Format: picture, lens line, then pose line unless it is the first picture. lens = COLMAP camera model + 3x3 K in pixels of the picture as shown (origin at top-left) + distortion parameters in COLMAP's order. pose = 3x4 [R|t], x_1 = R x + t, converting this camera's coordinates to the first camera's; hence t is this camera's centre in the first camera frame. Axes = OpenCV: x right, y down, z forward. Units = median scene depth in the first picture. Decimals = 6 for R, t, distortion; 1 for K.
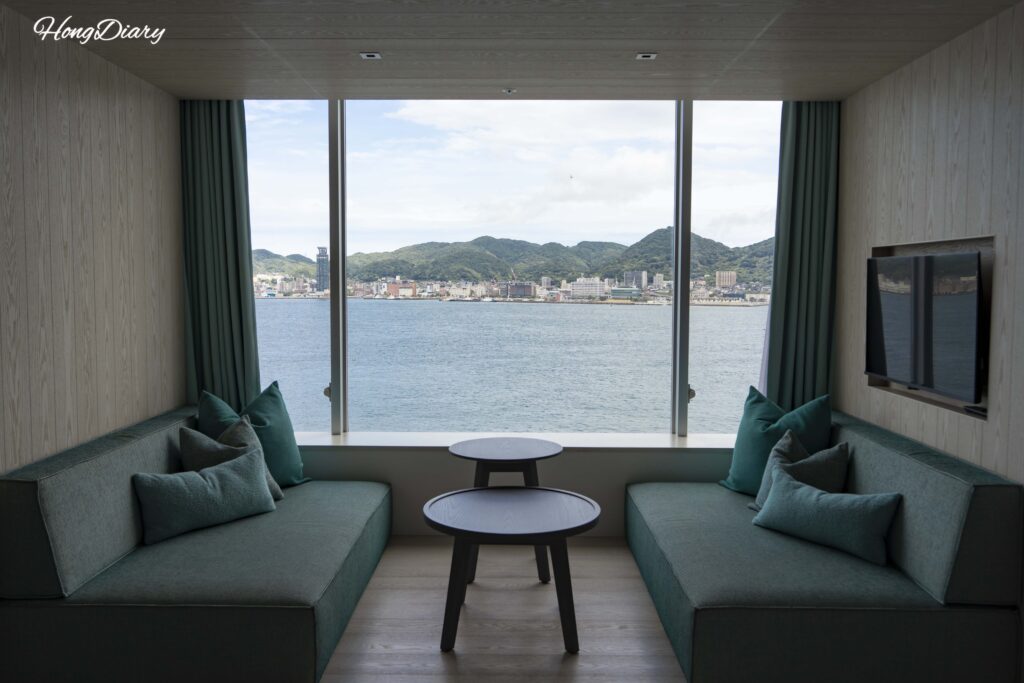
lens RADIAL K [[857.8, 0, 508.2], [0, 857.8, 339.8], [0, 0, 1]] dist [0.007522, -0.006894]
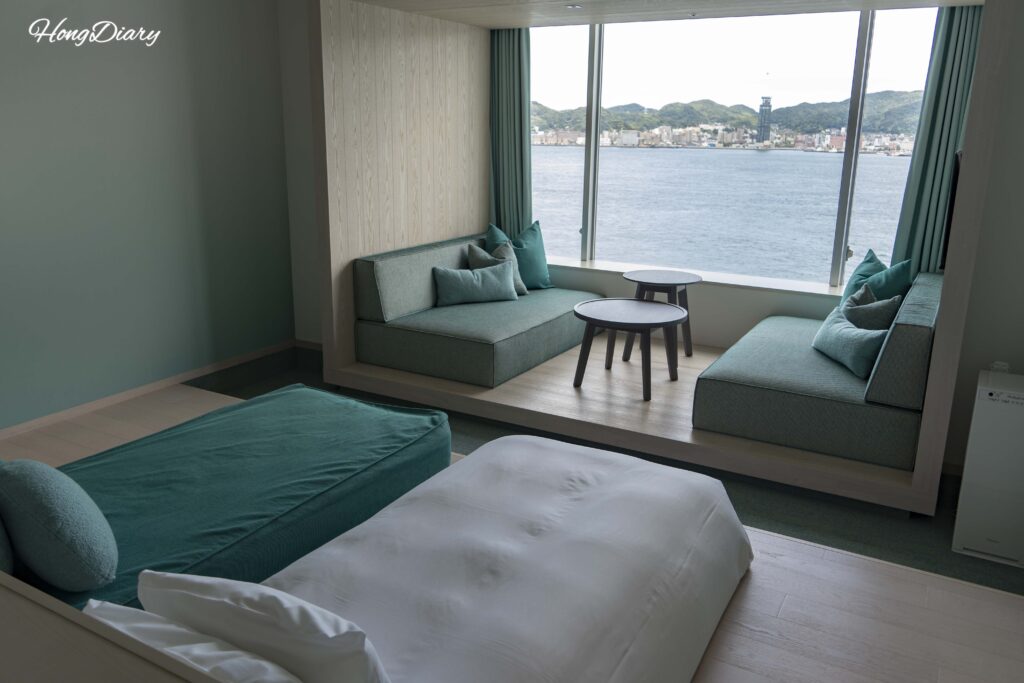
lens RADIAL K [[805.7, 0, 513.3], [0, 805.7, 343.1], [0, 0, 1]] dist [0.007100, 0.005631]
pose [[0.875659, 0.137072, -0.463068, 0.442336], [-0.048039, 0.978841, 0.198904, -0.025416], [0.480534, -0.151927, 0.863716, -0.339199]]
